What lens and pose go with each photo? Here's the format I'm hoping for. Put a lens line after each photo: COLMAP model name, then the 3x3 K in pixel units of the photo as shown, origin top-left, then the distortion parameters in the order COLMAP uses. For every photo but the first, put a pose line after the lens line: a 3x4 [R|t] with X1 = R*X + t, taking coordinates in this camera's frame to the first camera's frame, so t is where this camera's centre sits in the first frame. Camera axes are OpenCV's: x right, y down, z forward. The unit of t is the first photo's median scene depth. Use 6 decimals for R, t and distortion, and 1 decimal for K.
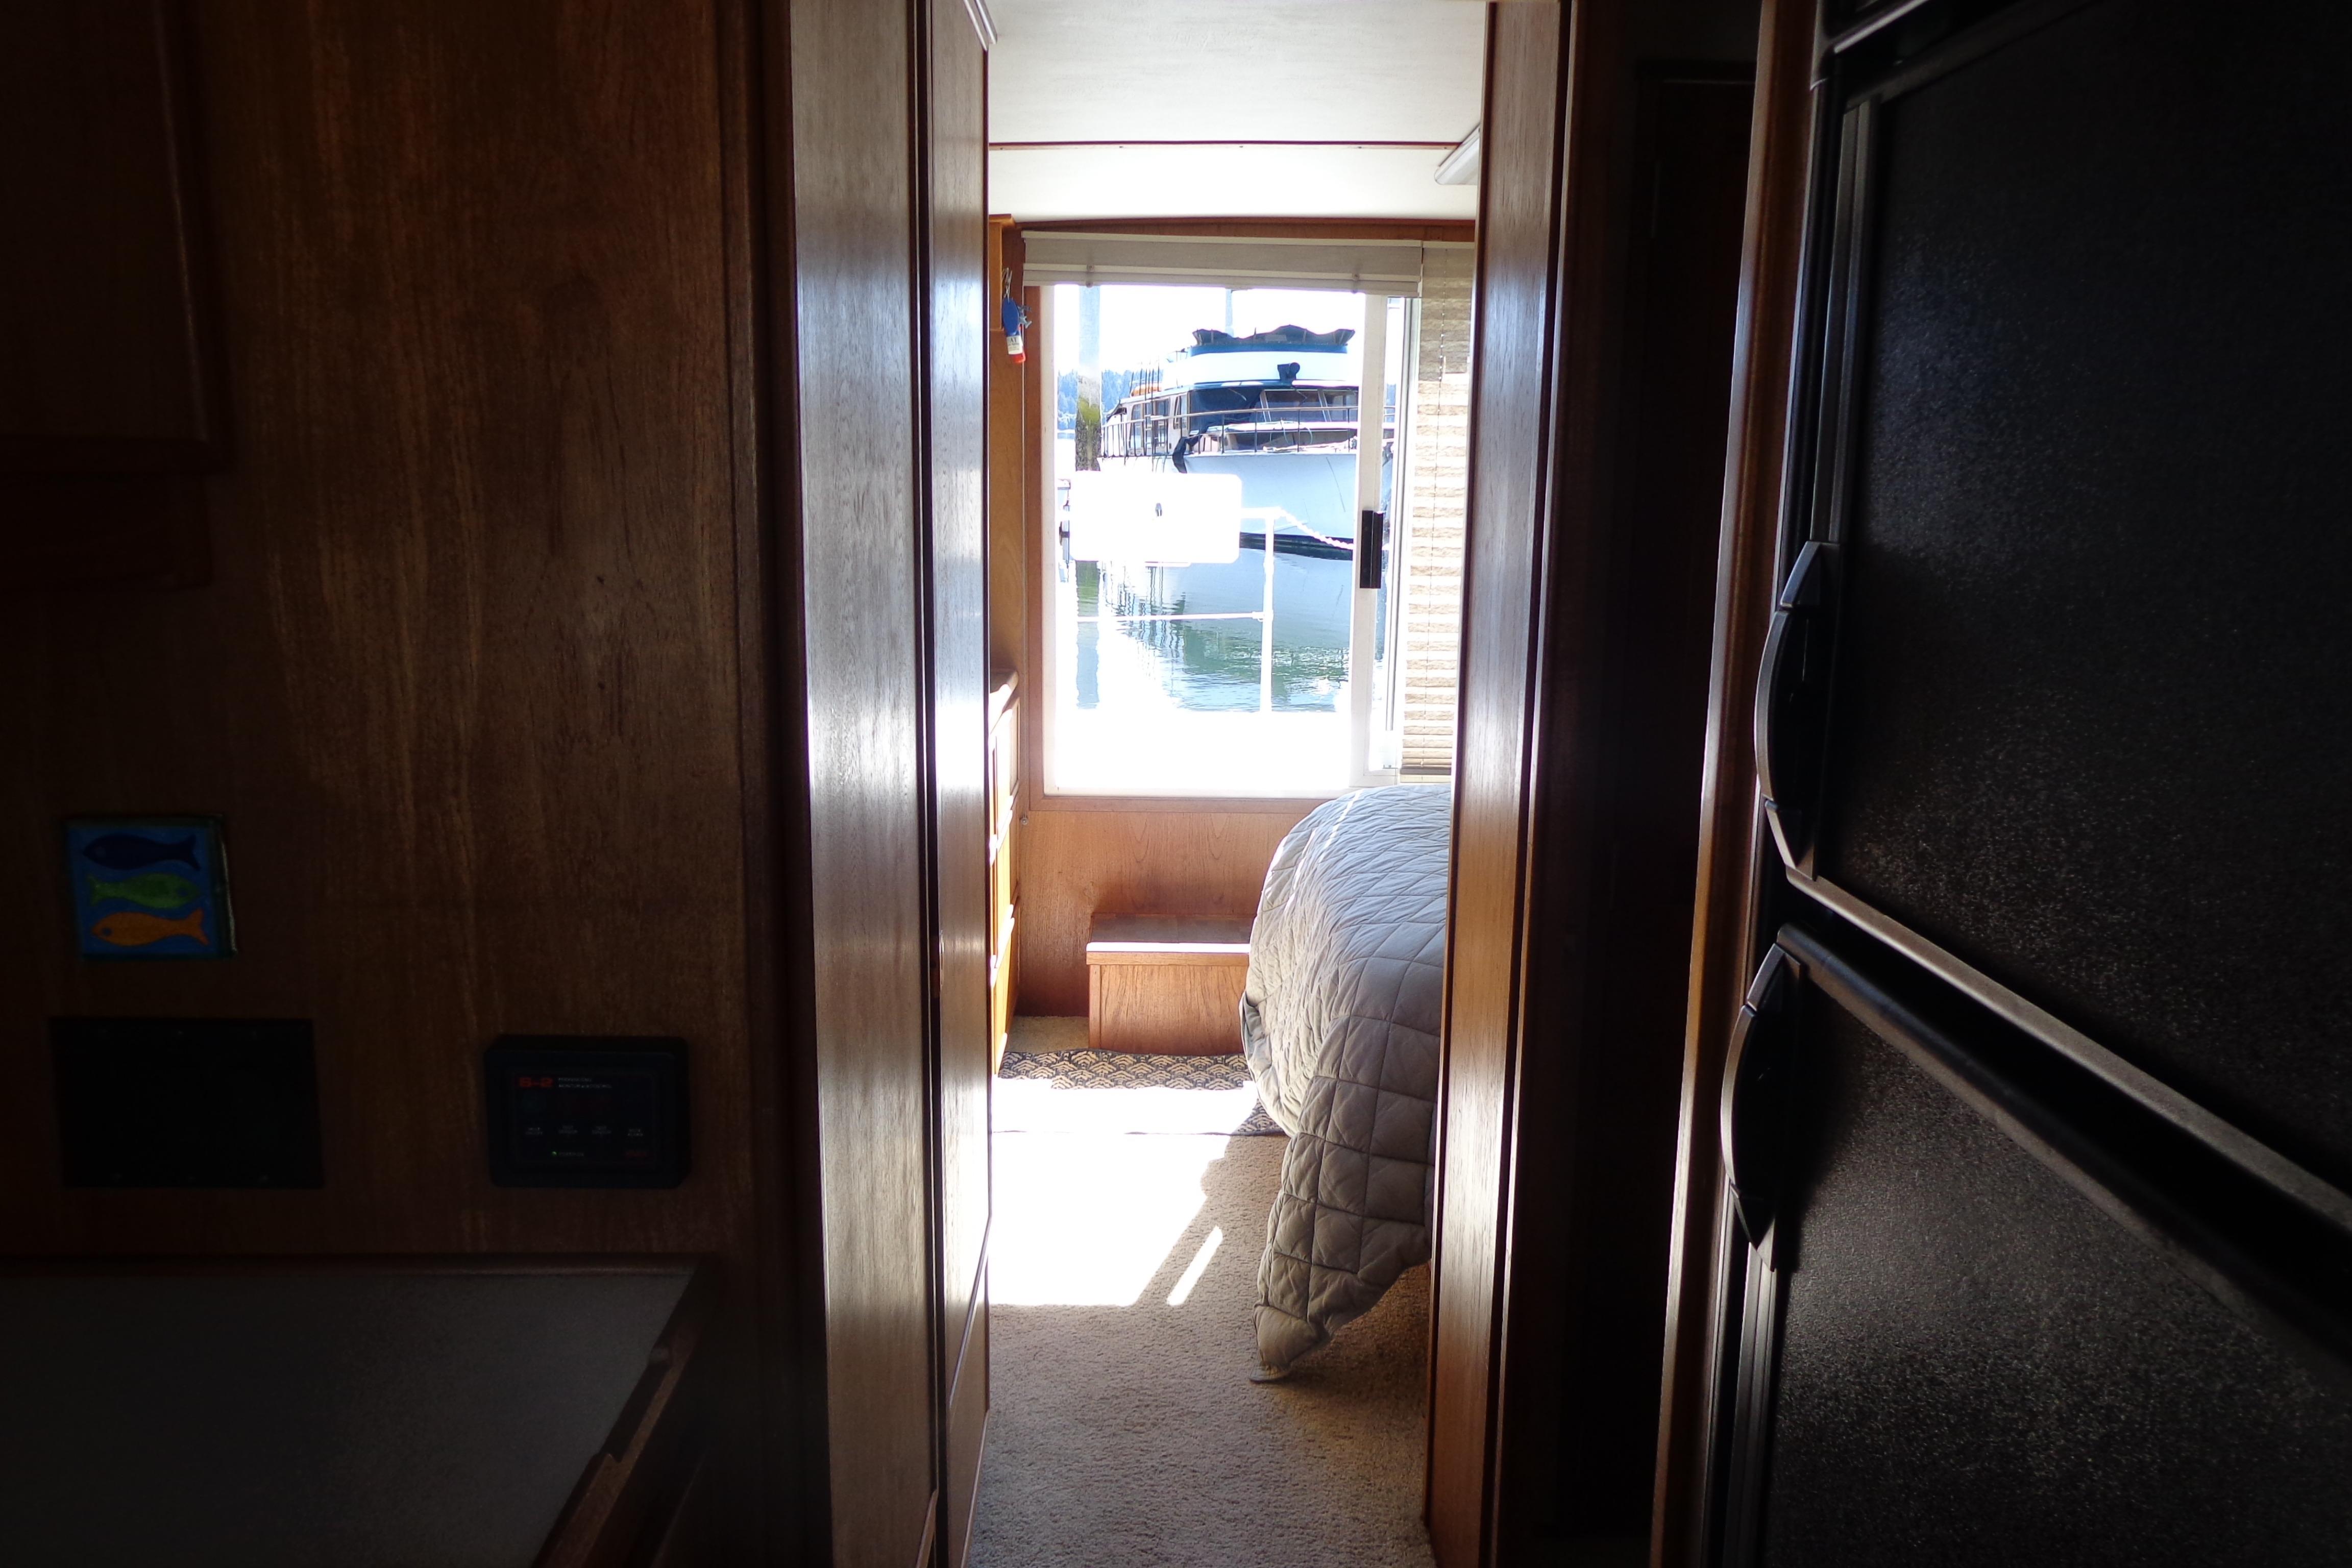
lens RADIAL K [[1669.6, 0, 1187.1], [0, 1669.6, 762.7], [0, 0, 1]] dist [0.000157, 0.003045]
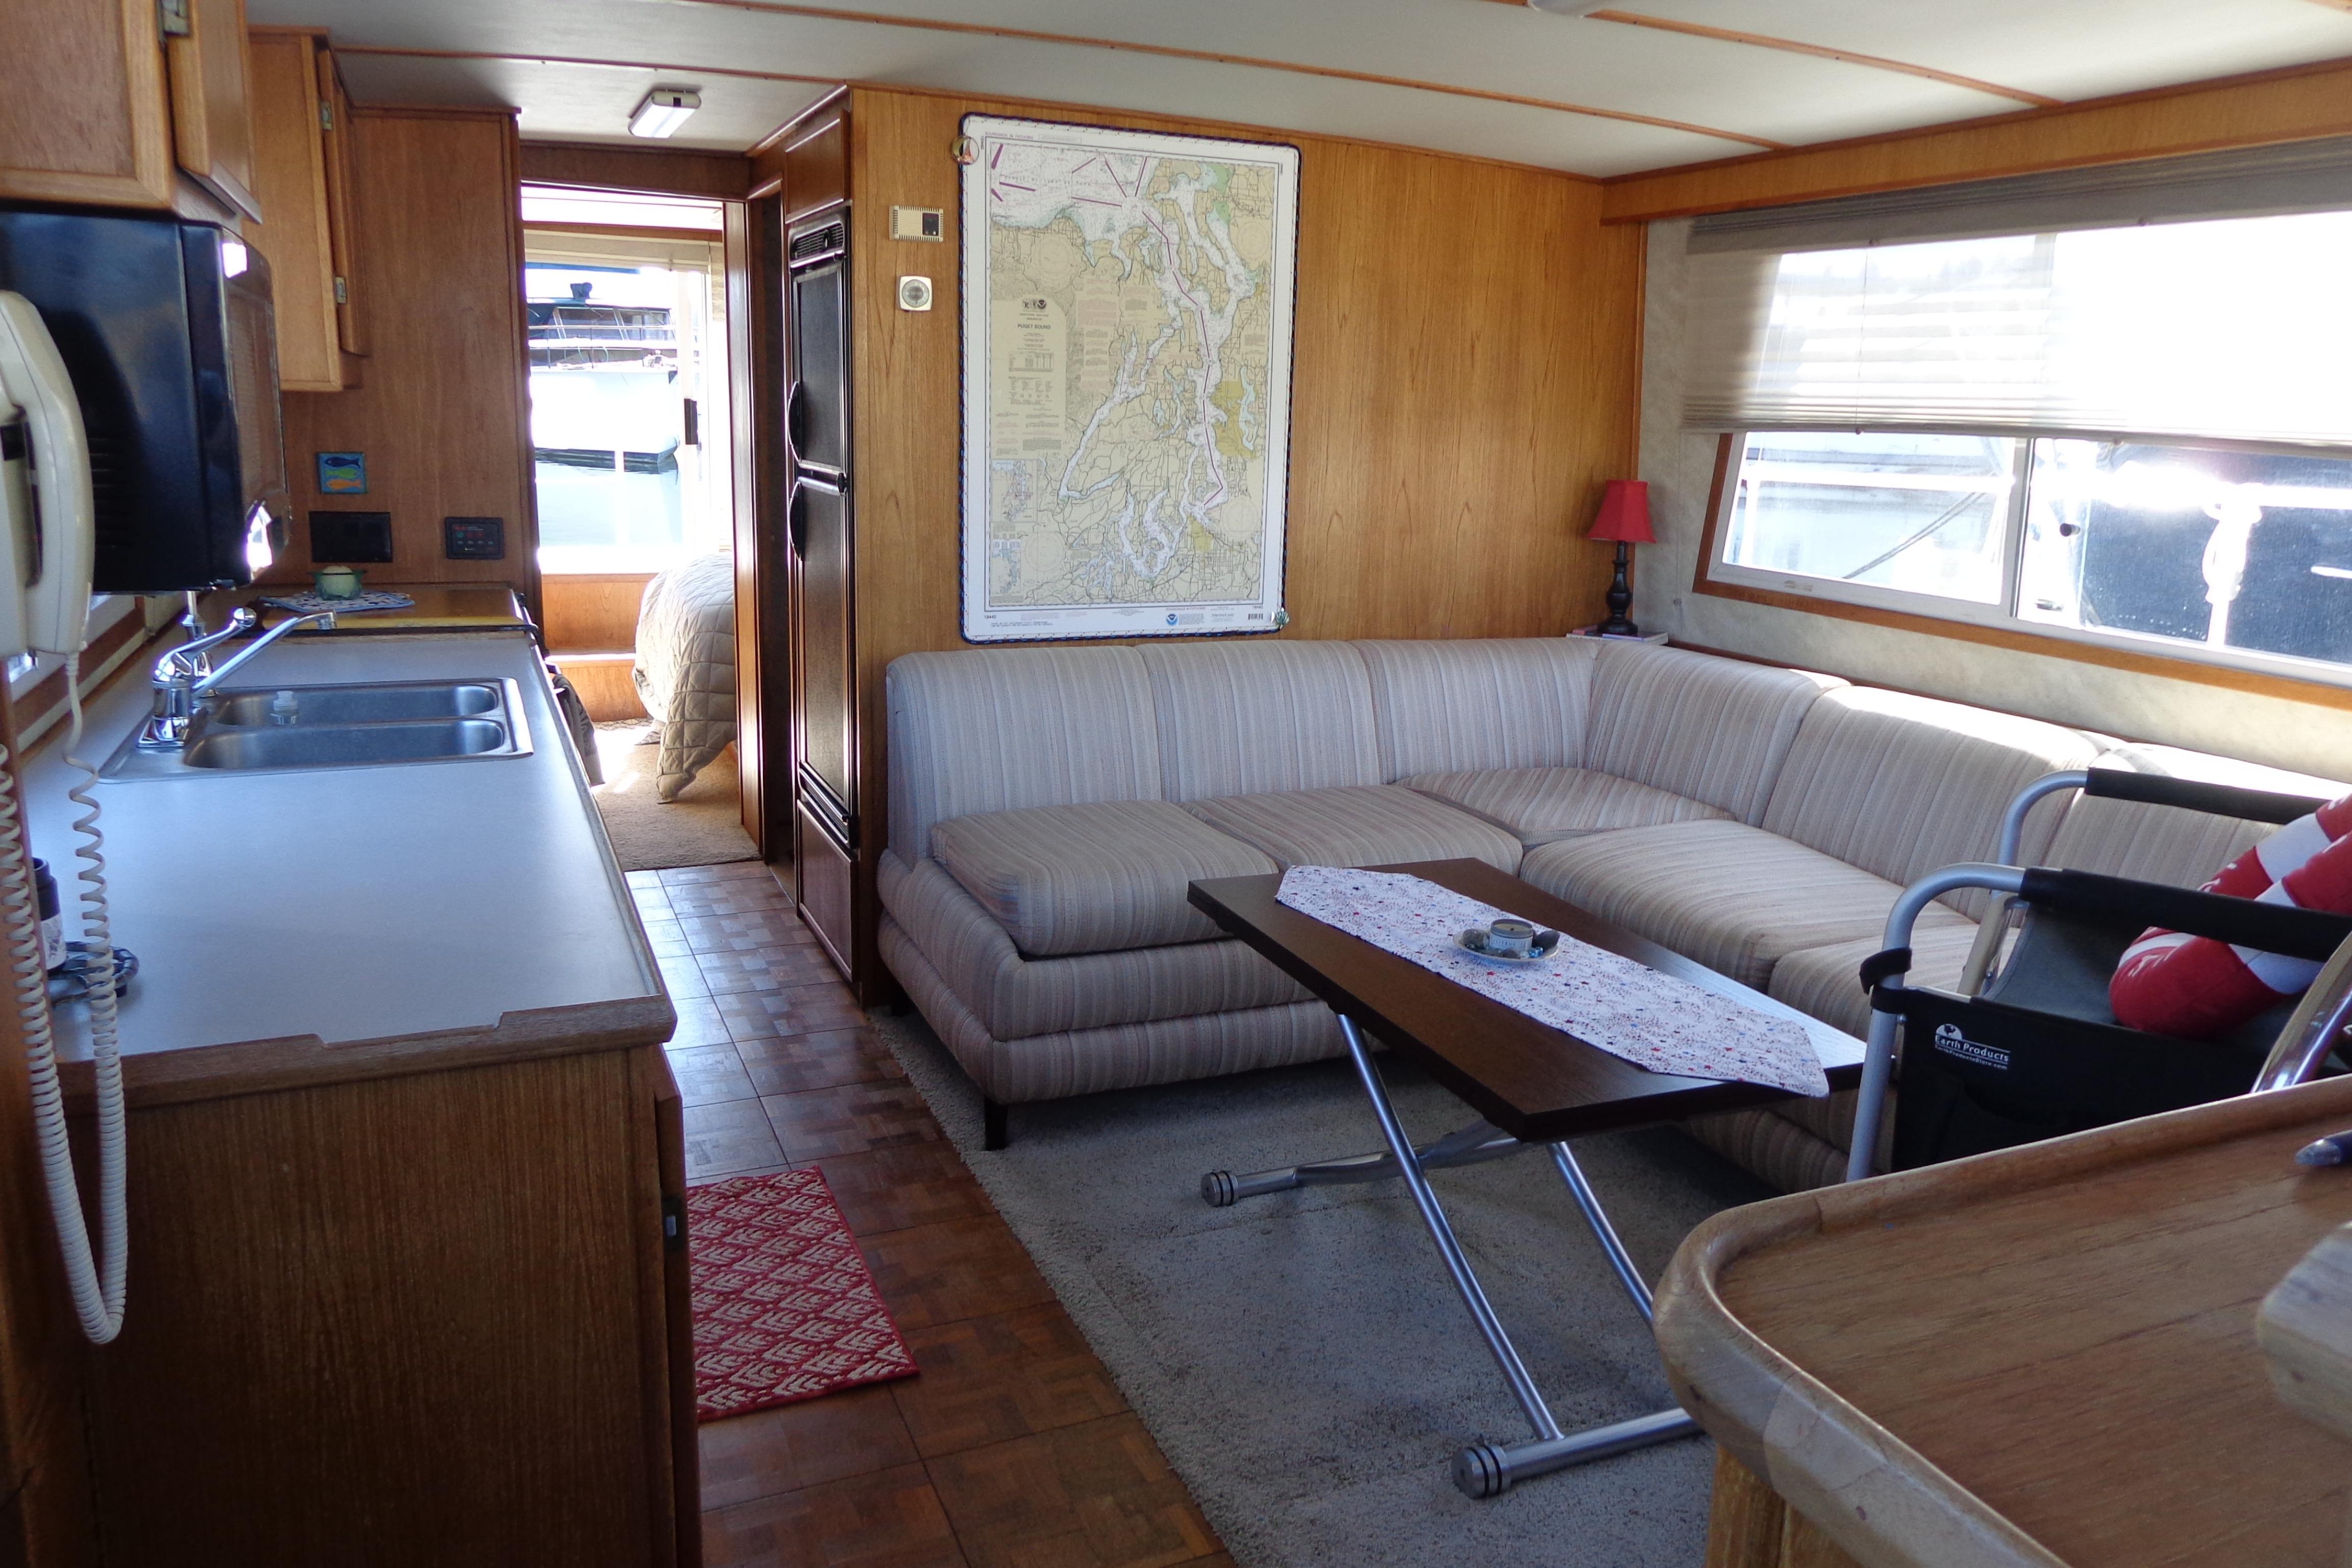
lens RADIAL K [[1668.0, 0, 1179.0], [0, 1668.0, 758.1], [0, 0, 1]] dist [0.001731, 0.012207]
pose [[0.925664, -0.068866, 0.372028, -0.156149], [0.053603, 0.997247, 0.051227, 0.280199], [-0.374531, -0.027477, 0.926807, -1.417169]]
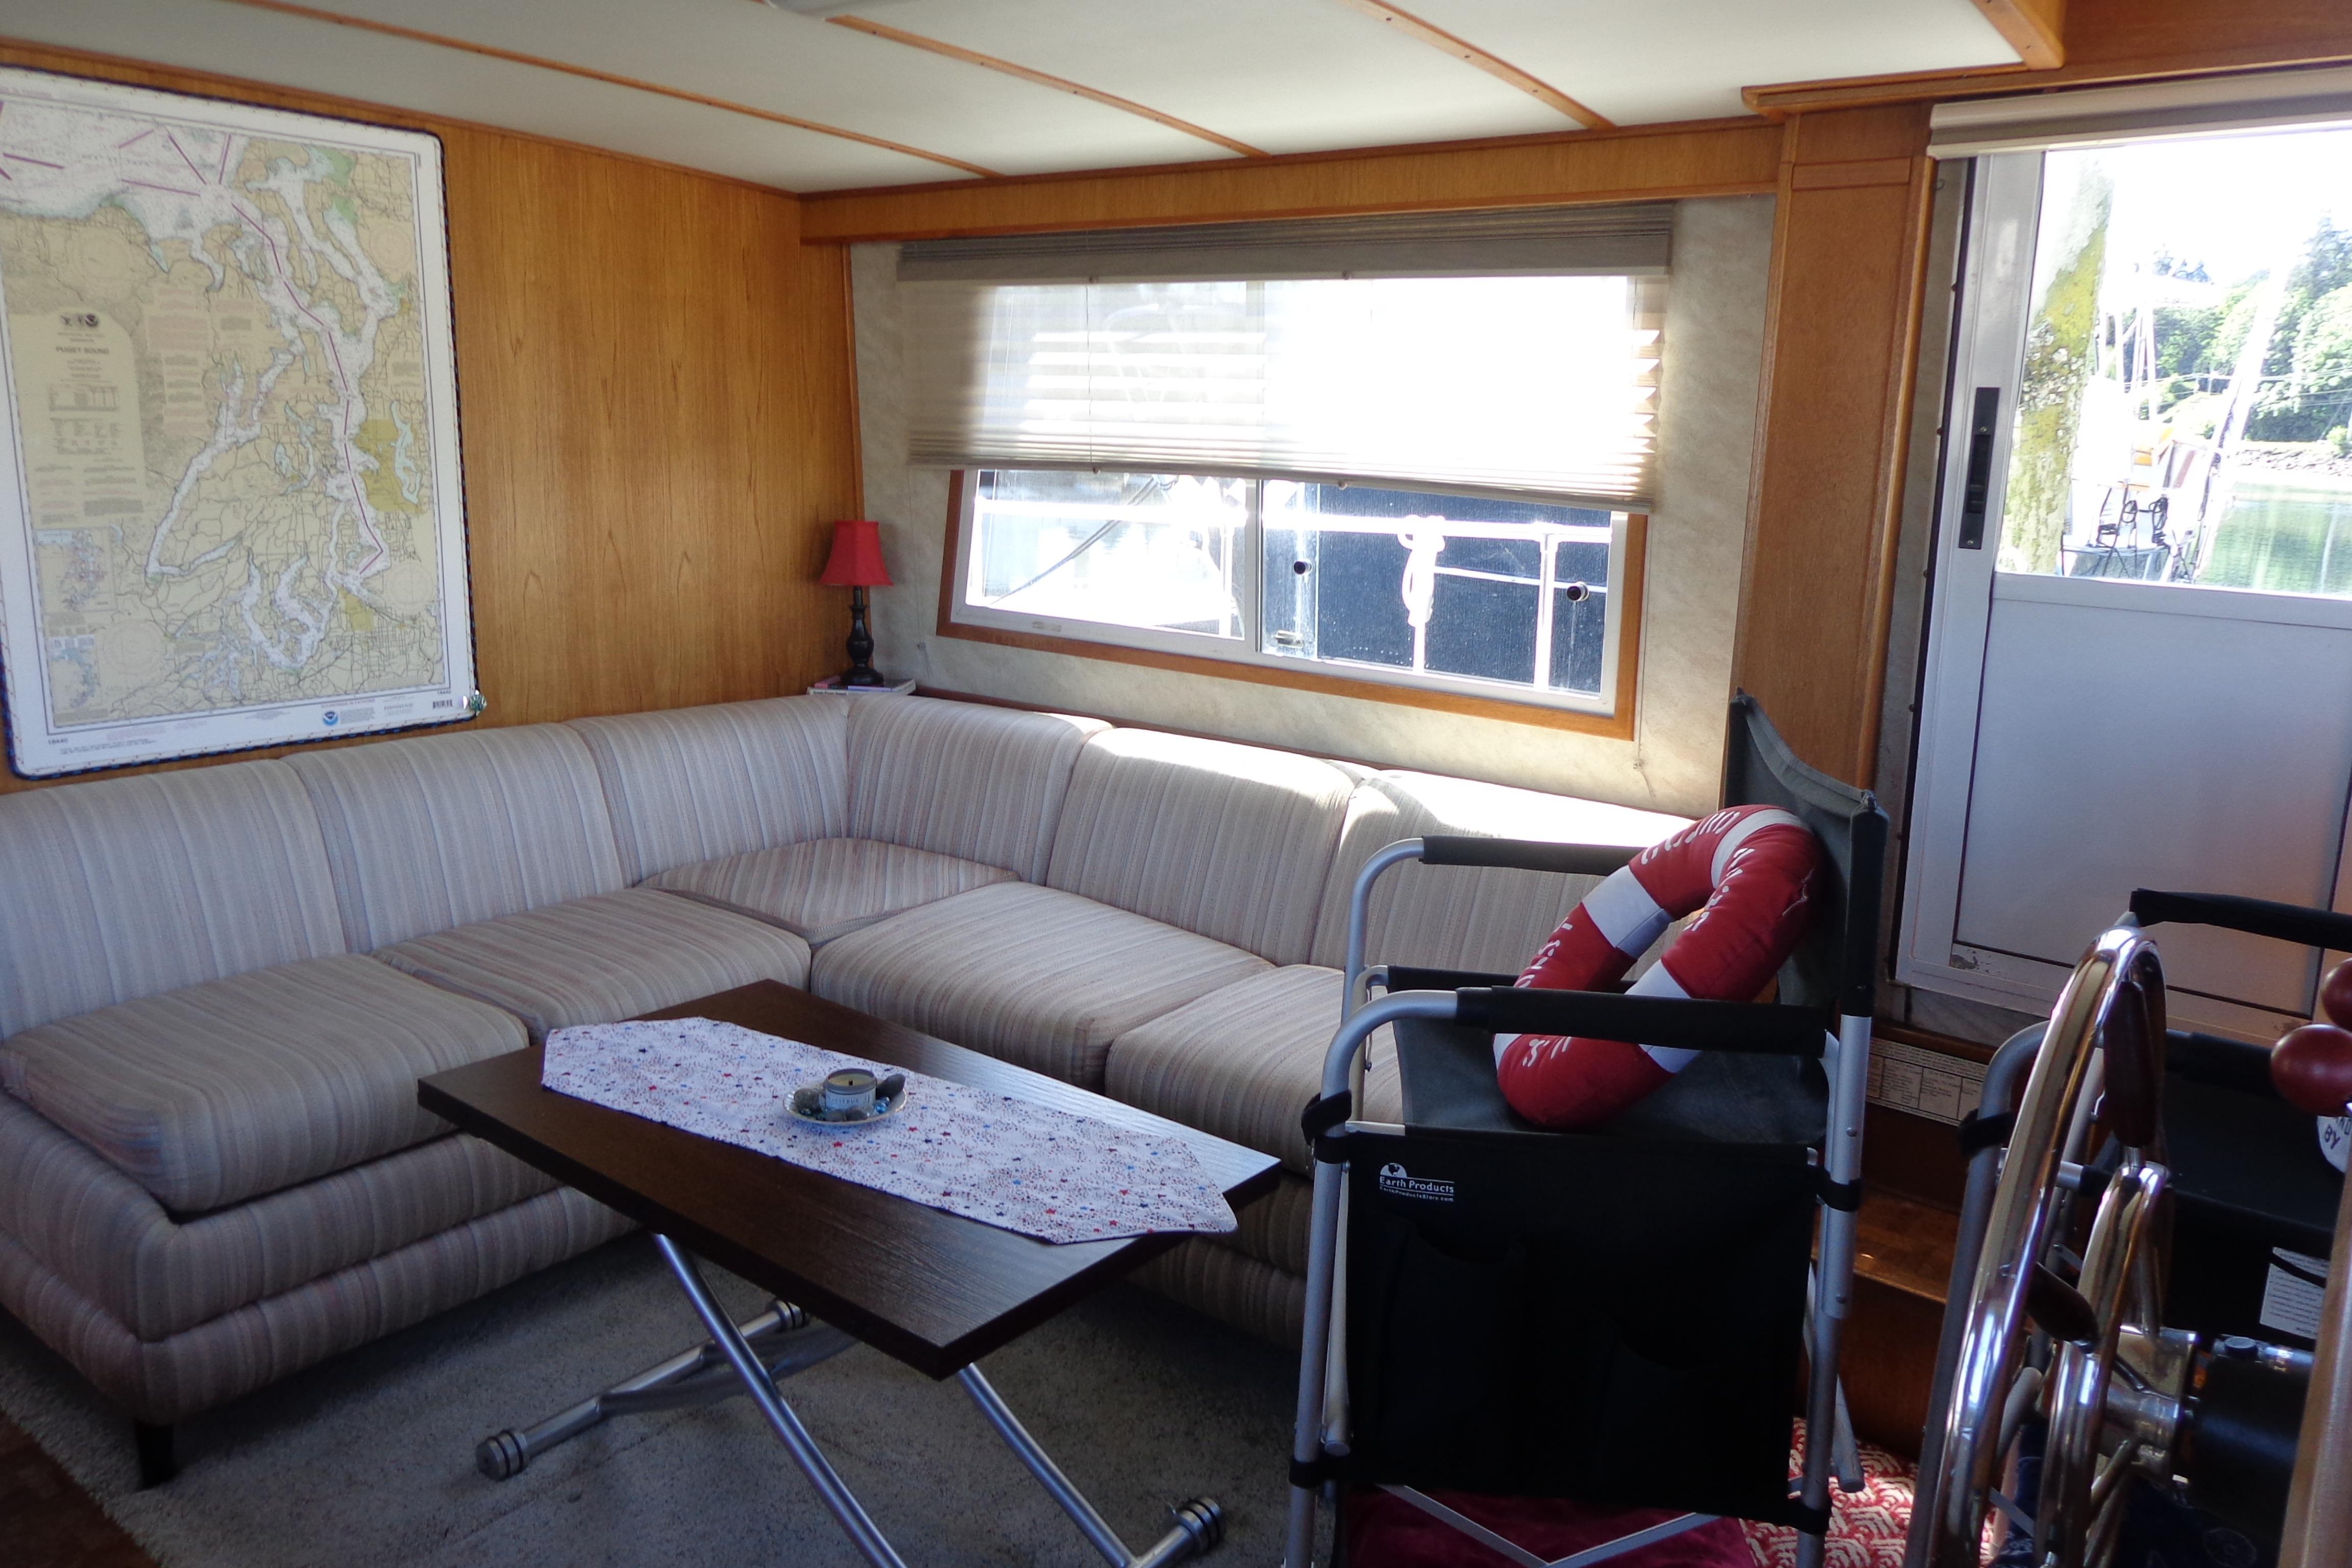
lens RADIAL K [[1668.0, 0, 1189.7], [0, 1668.0, 756.4], [0, 0, 1]] dist [0.001731, 0.012207]
pose [[0.628450, -0.152850, 0.762684, -0.120599], [0.122934, 0.987698, 0.096647, 0.209327], [-0.768074, 0.033022, 0.639509, -1.232811]]
